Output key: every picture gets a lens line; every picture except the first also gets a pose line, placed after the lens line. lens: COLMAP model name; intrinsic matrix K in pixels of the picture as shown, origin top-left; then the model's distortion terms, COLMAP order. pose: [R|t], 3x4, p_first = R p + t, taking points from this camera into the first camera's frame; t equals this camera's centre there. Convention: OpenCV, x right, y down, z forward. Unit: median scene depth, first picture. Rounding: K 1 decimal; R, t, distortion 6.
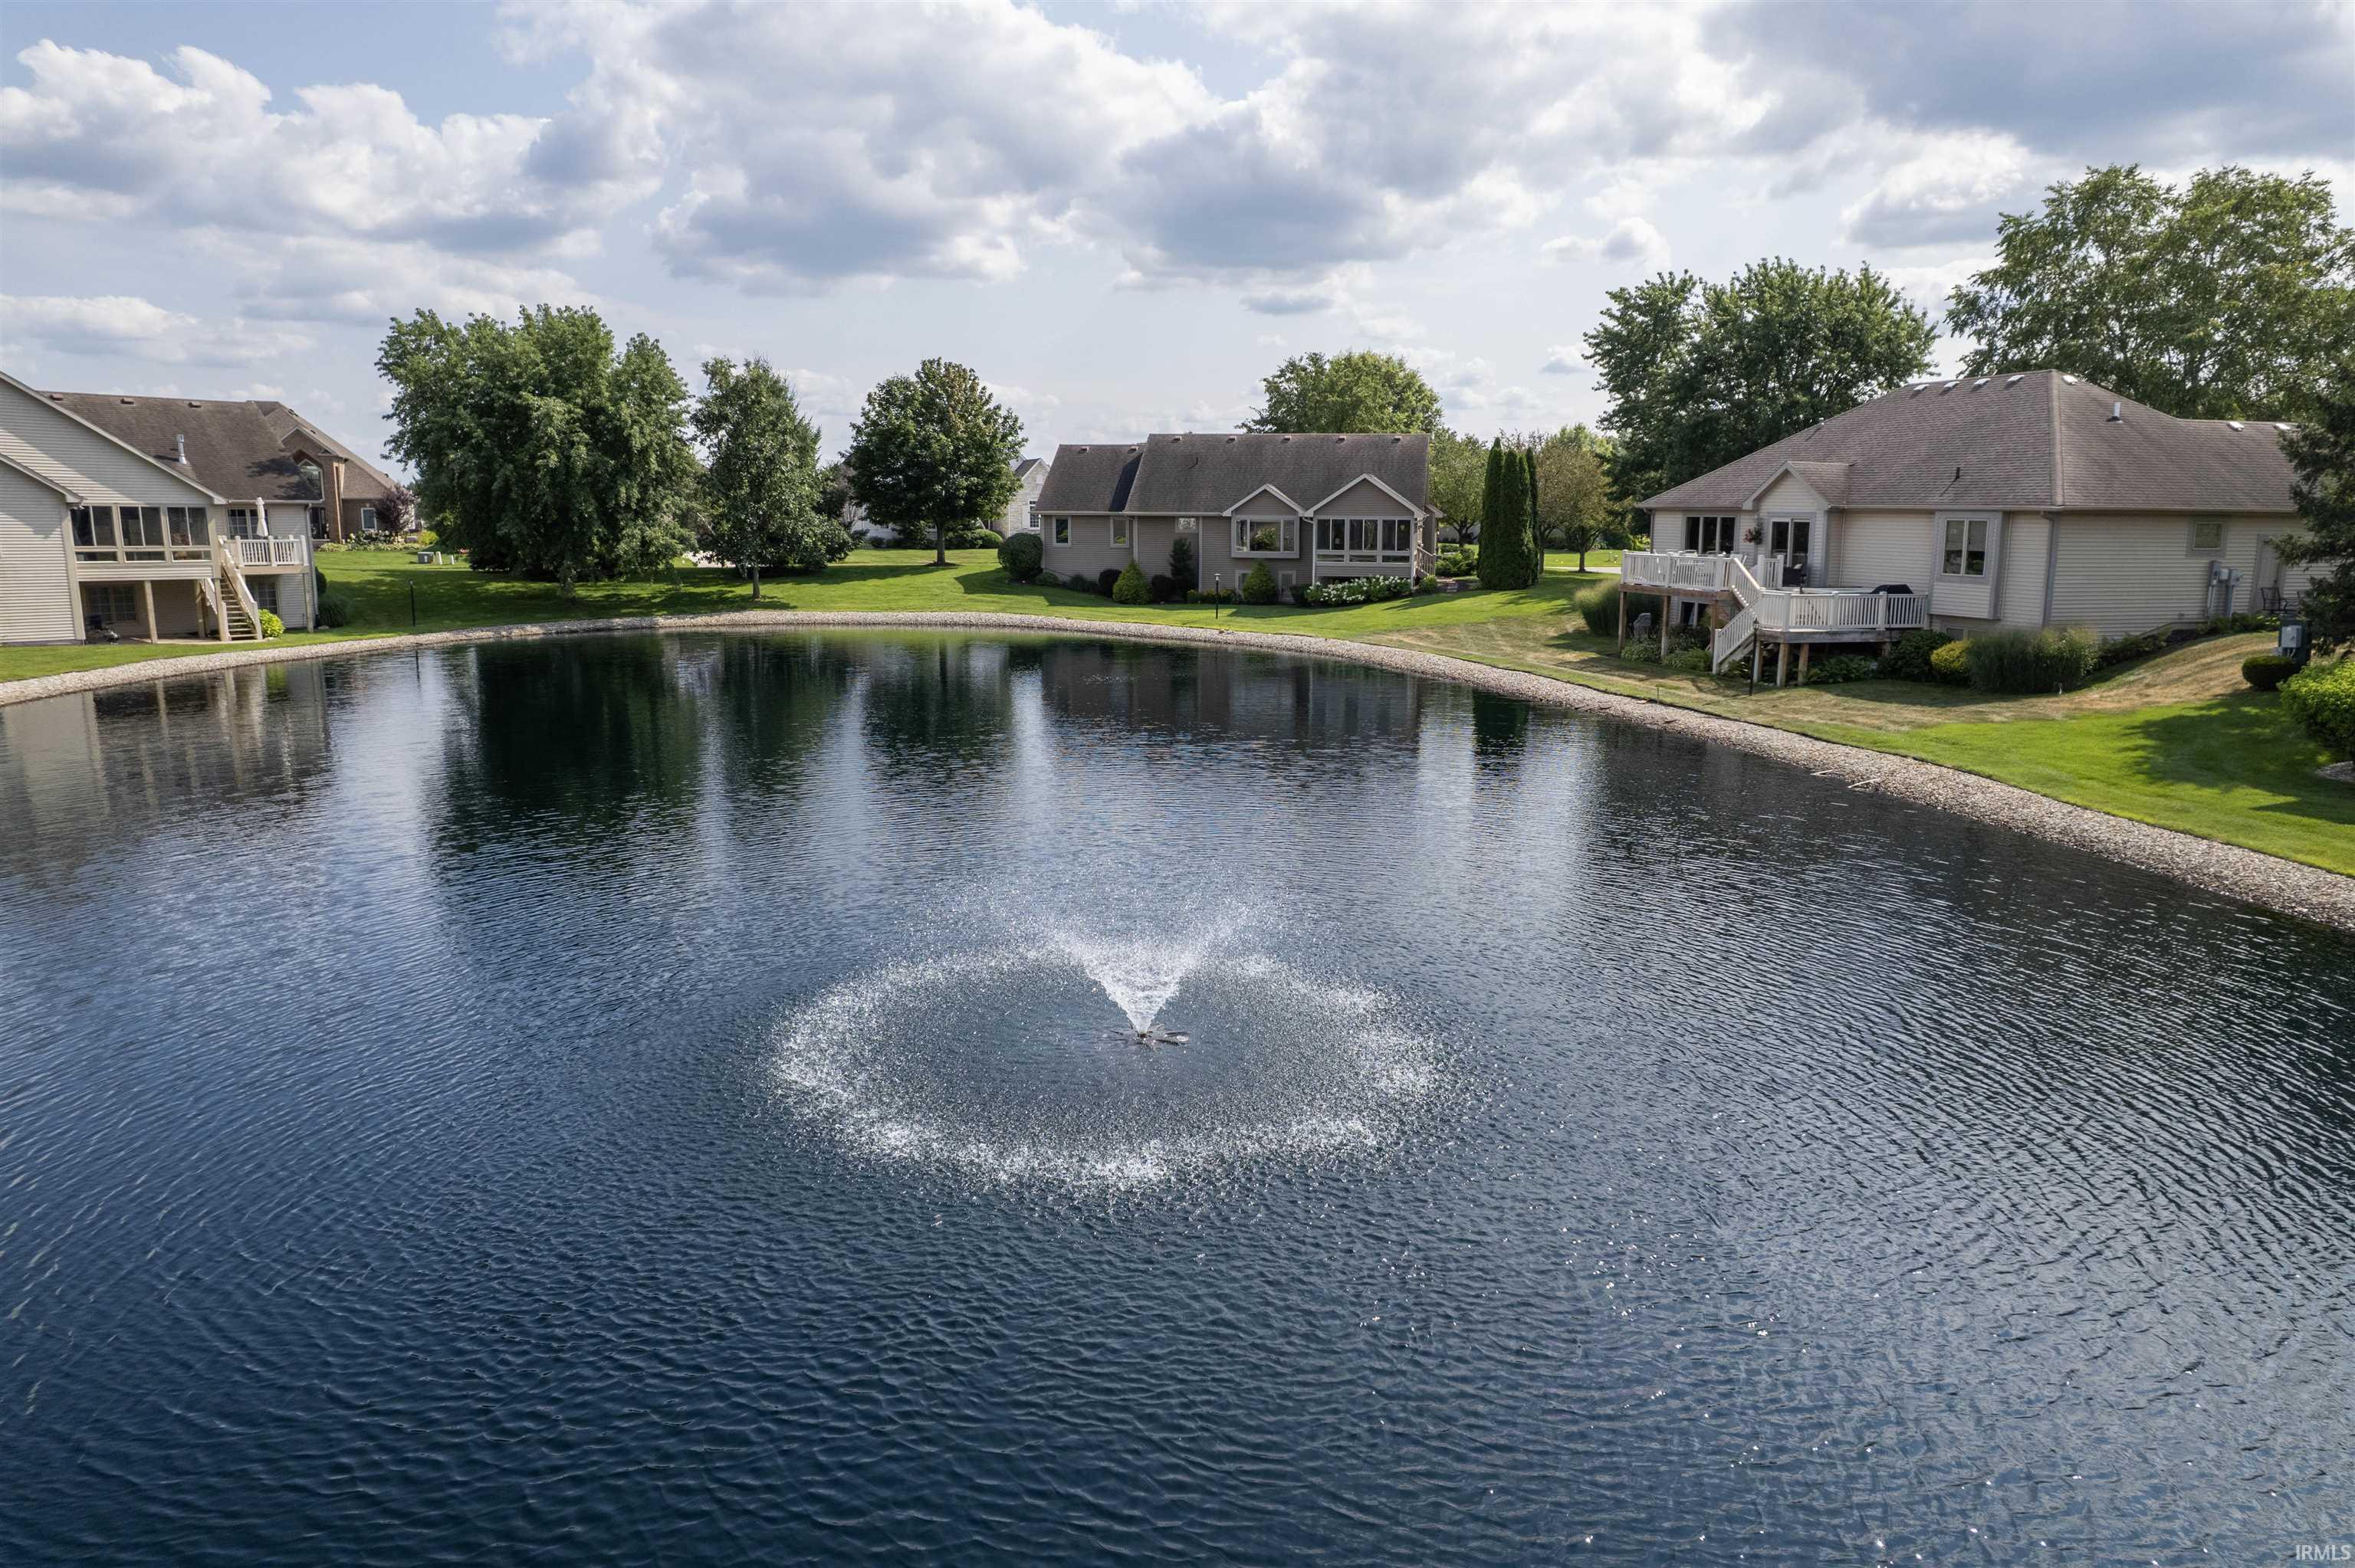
lens RADIAL K [[1519.8, 0, 1177.5], [0, 1519.8, 784.0], [0, 0, 1]] dist [-0.001210, -0.001266]
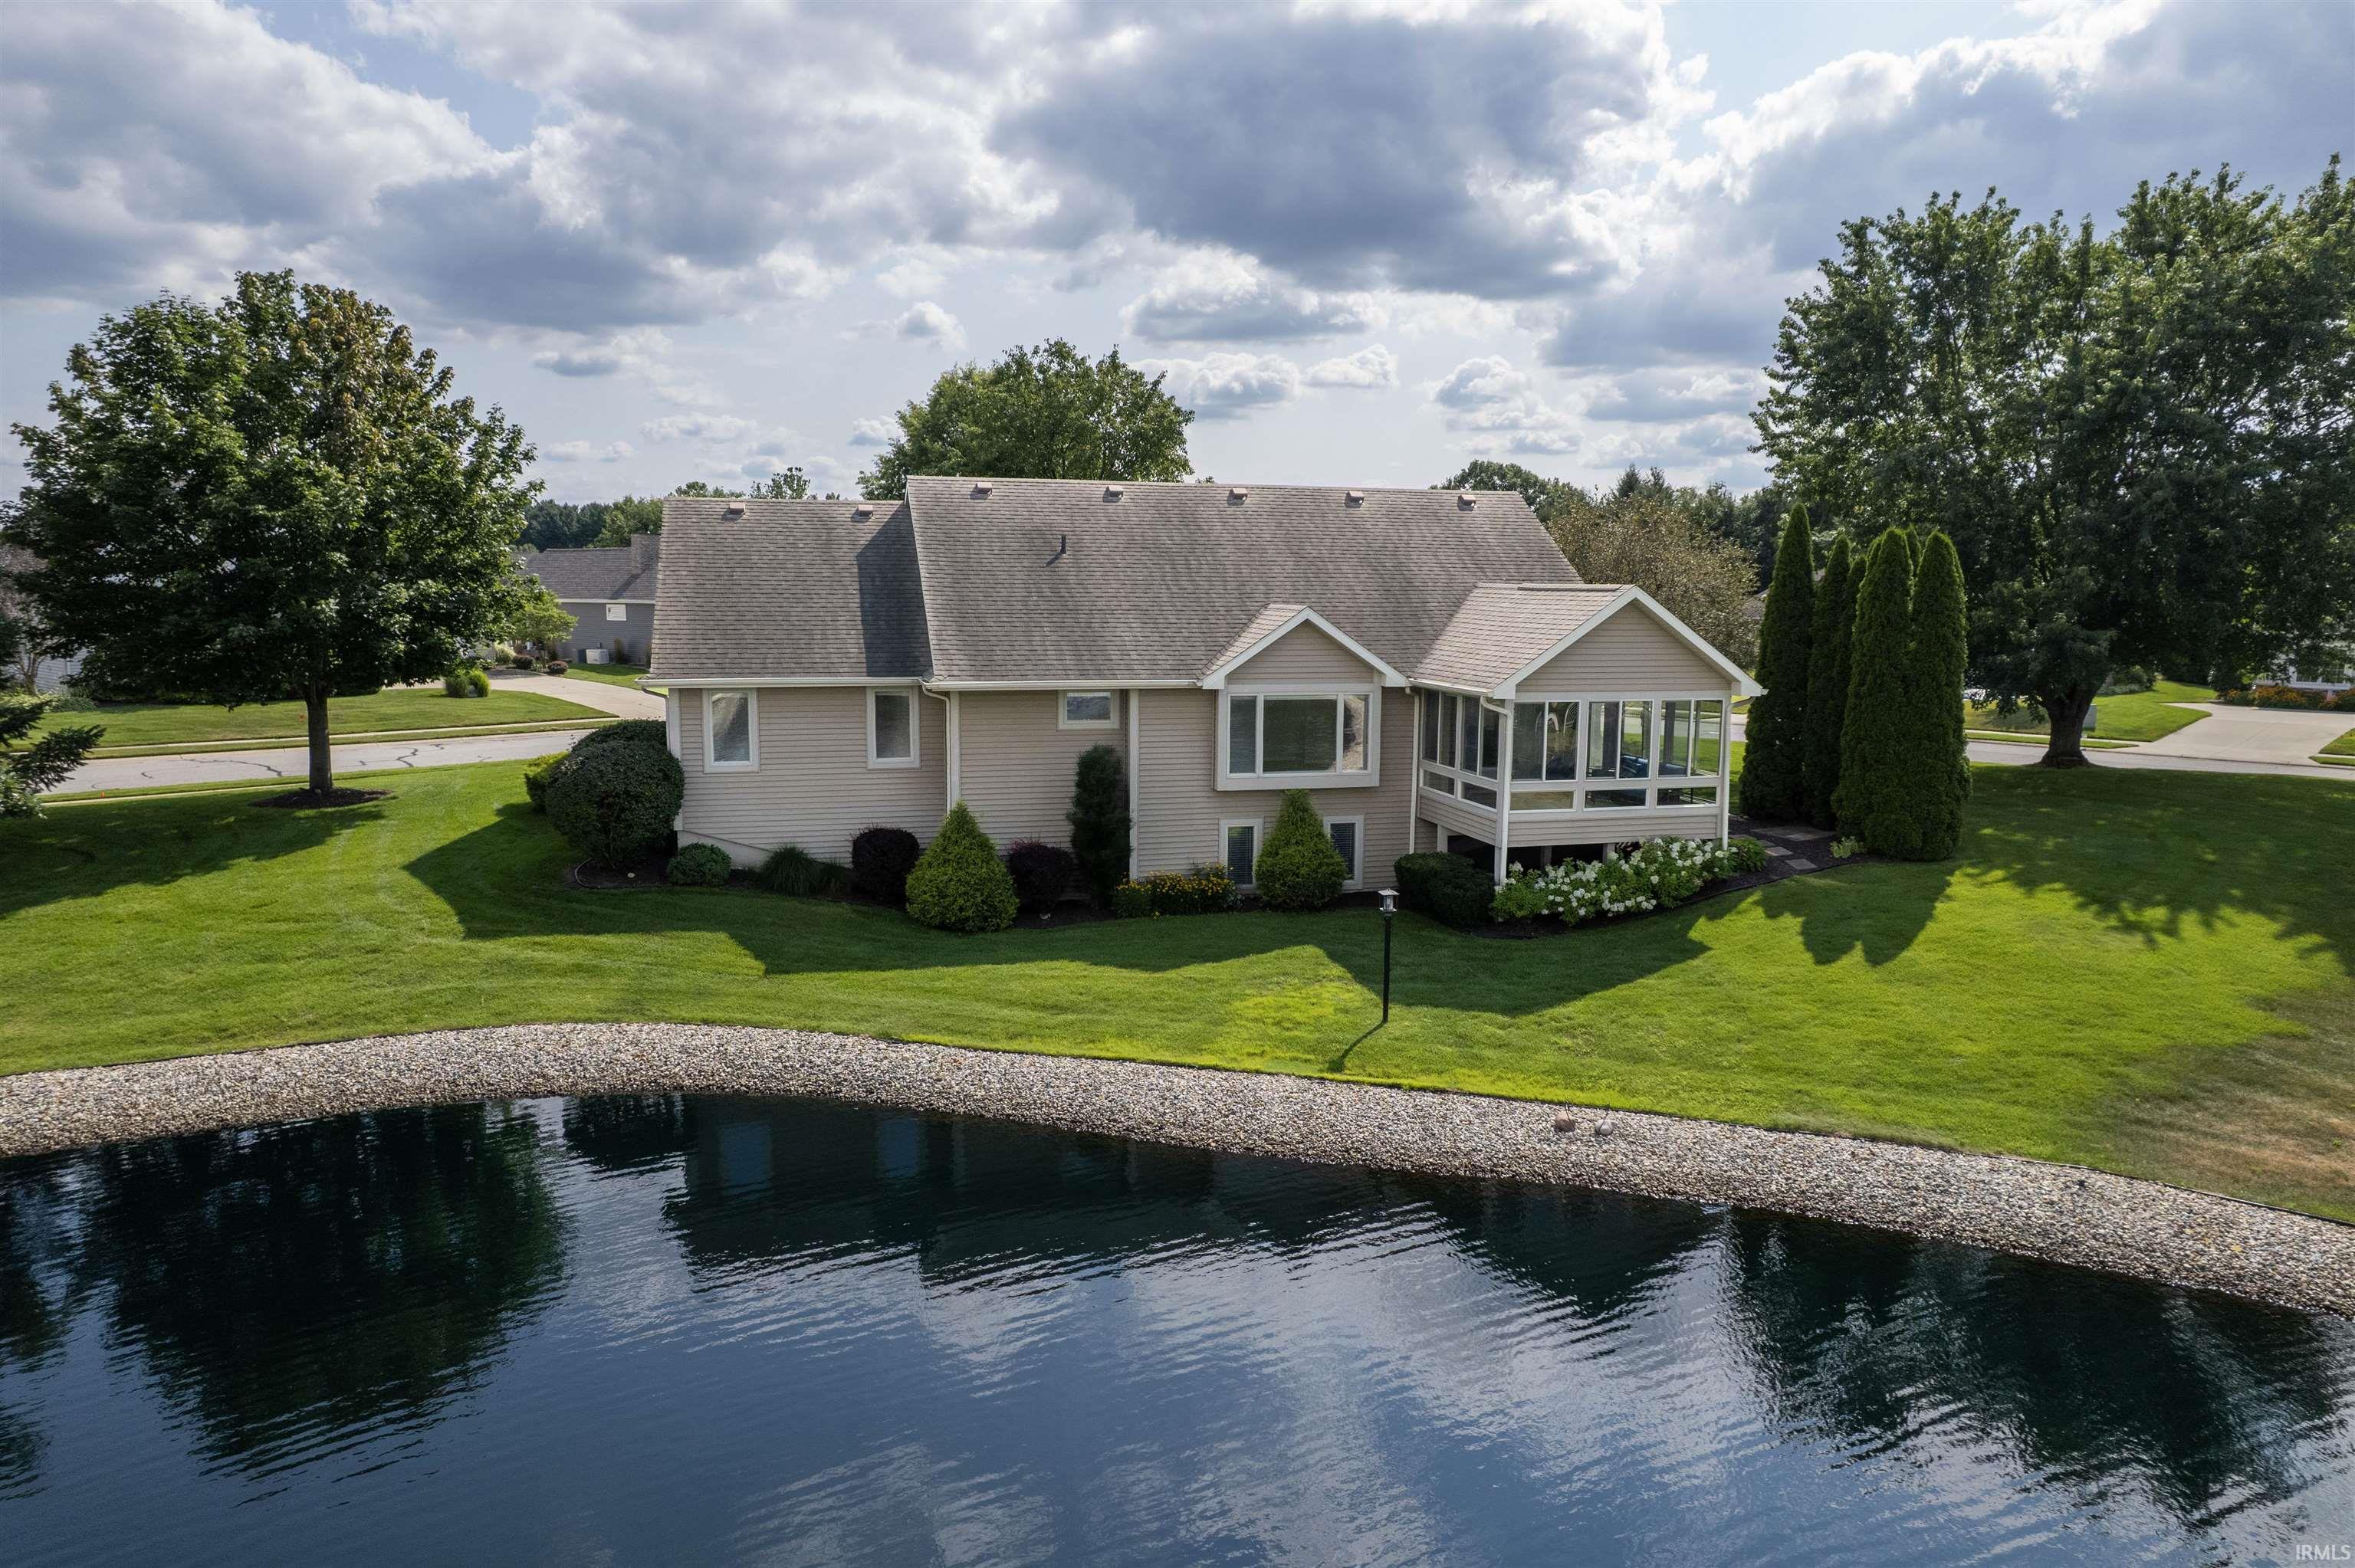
lens RADIAL K [[1504.5, 0, 1170.6], [0, 1504.5, 803.7], [0, 0, 1]] dist [-0.075114, 0.080882]
pose [[0.904542, -0.062103, 0.421838, -0.125747], [0.073990, 0.997189, -0.011849, -0.128291], [-0.419916, 0.041930, 0.906594, 0.590563]]
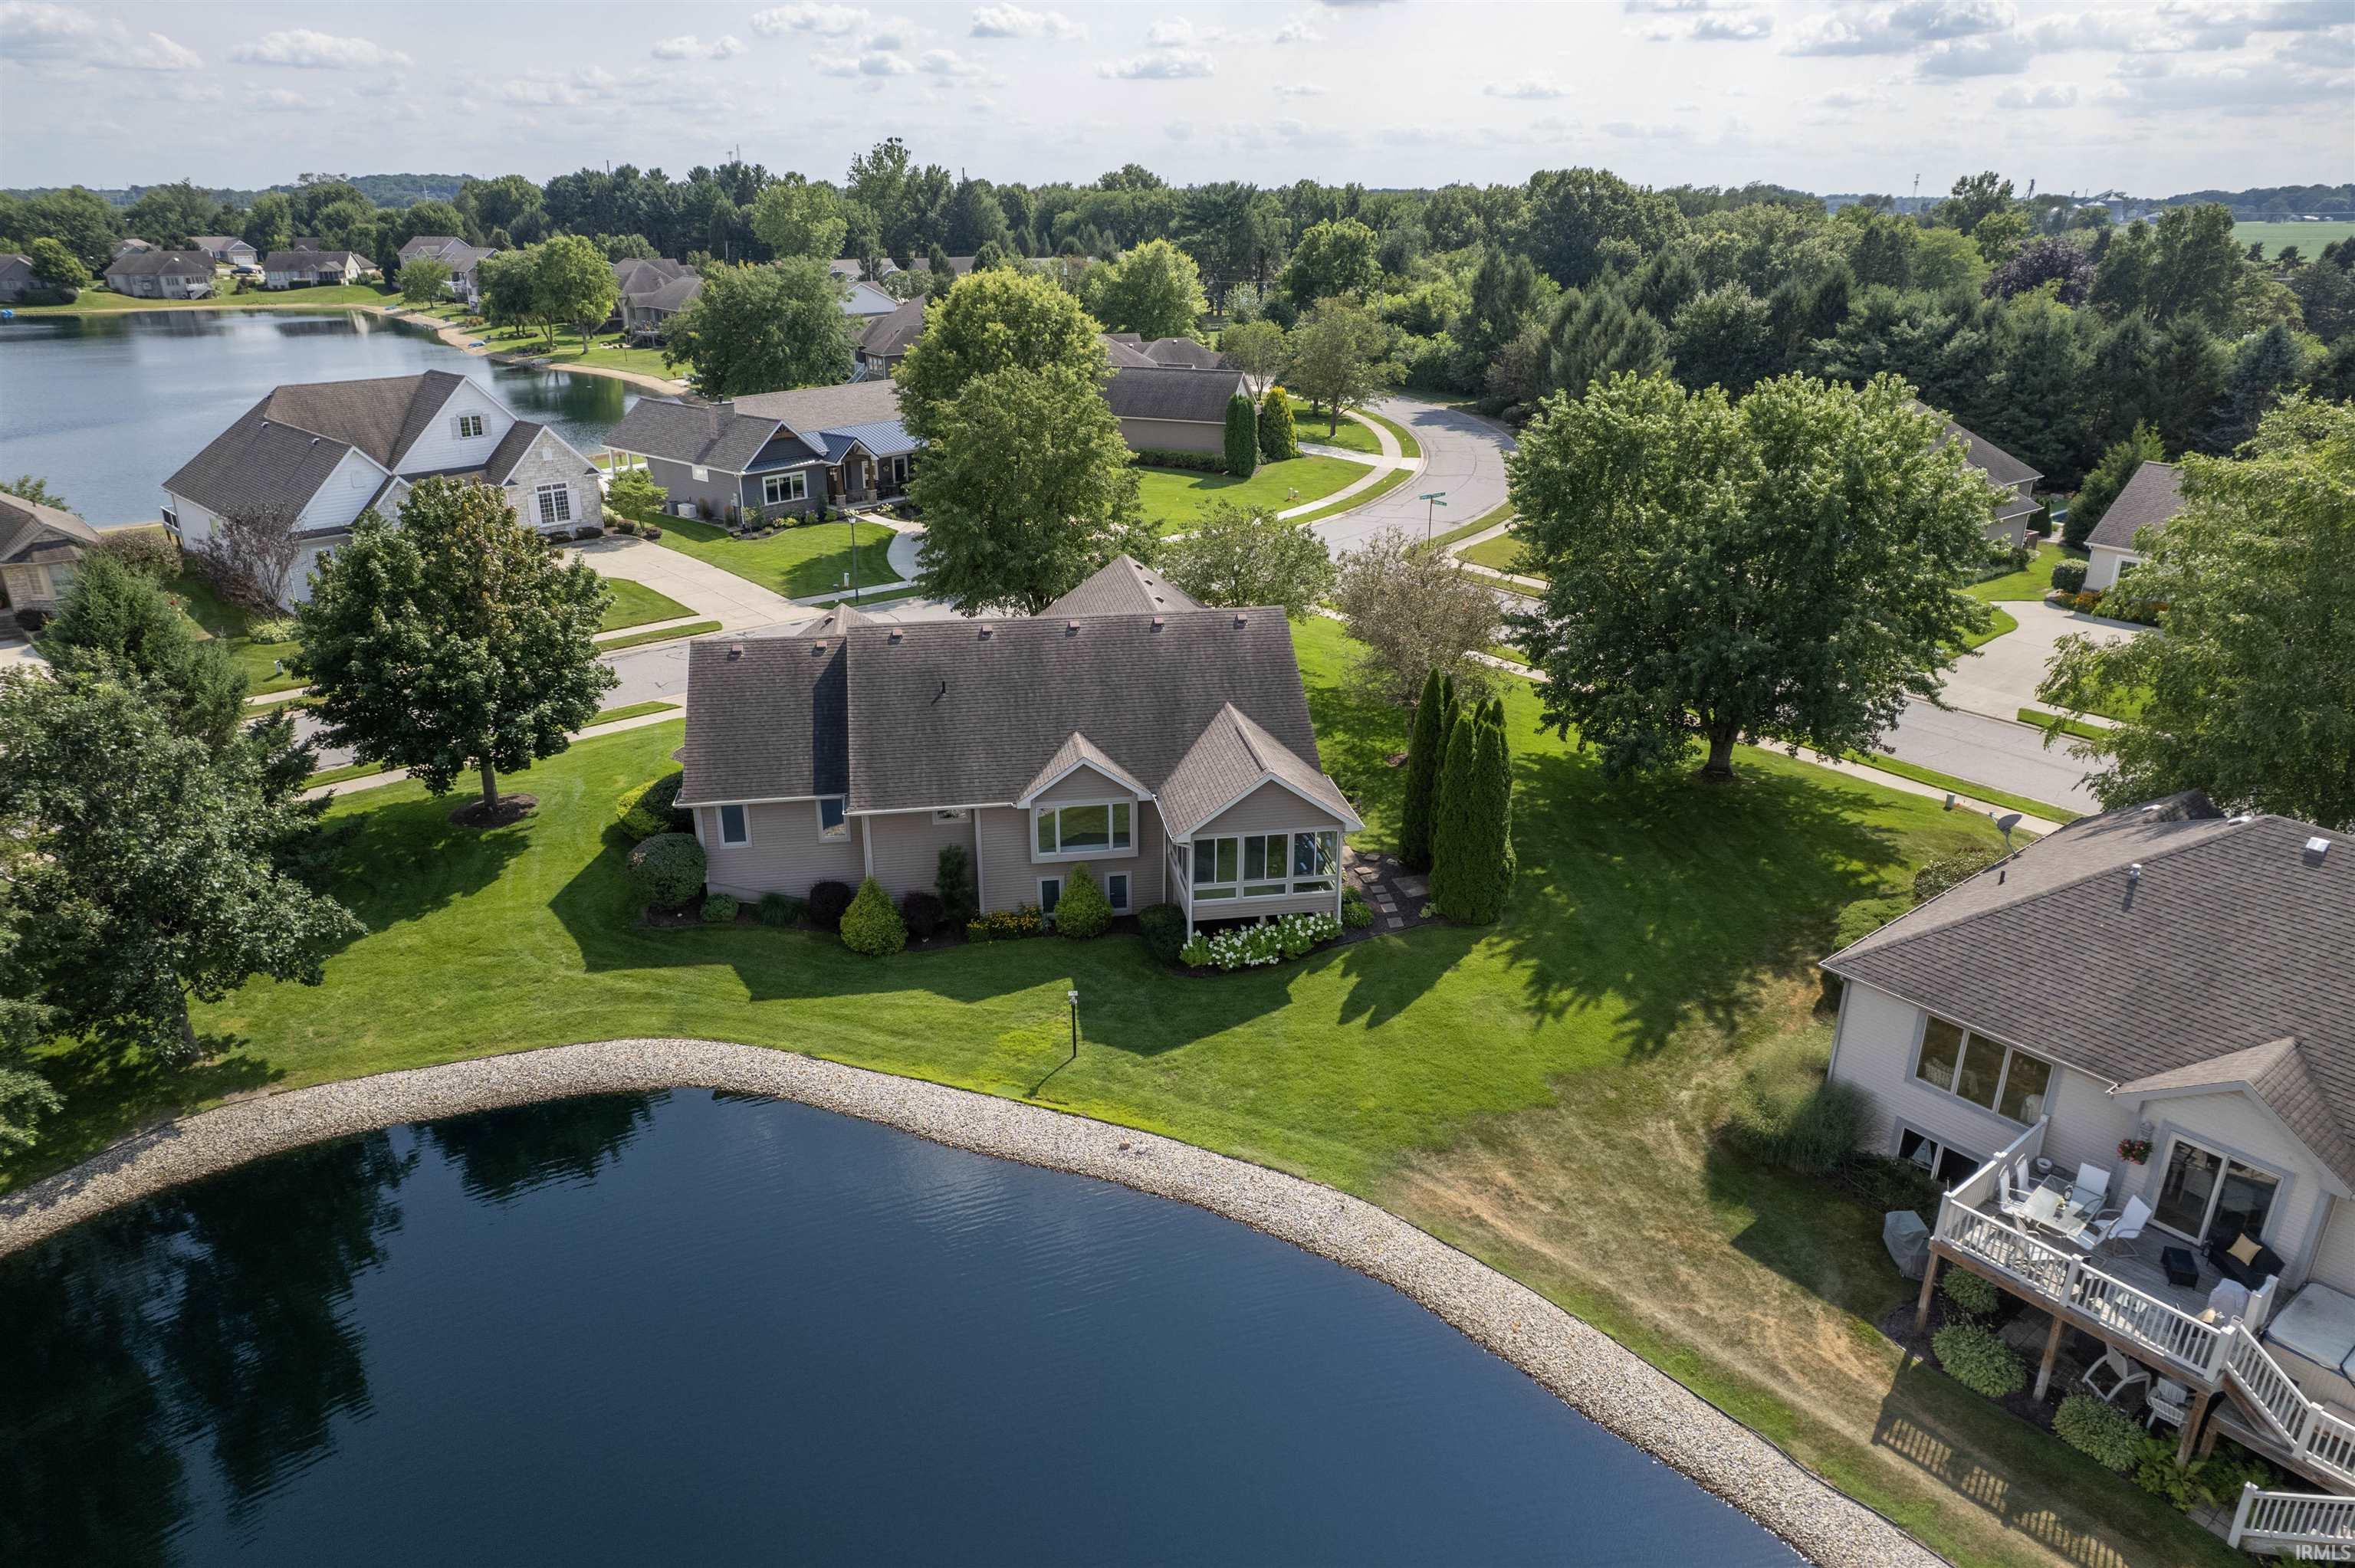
lens RADIAL K [[1484.4, 0, 1180.4], [0, 1484.4, 831.3], [0, 0, 1]] dist [-0.049926, 0.000185]
pose [[0.936011, -0.140629, 0.322657, -0.093884], [0.061976, 0.968241, 0.242214, -0.277630], [-0.346472, -0.206718, 0.915000, 0.376953]]
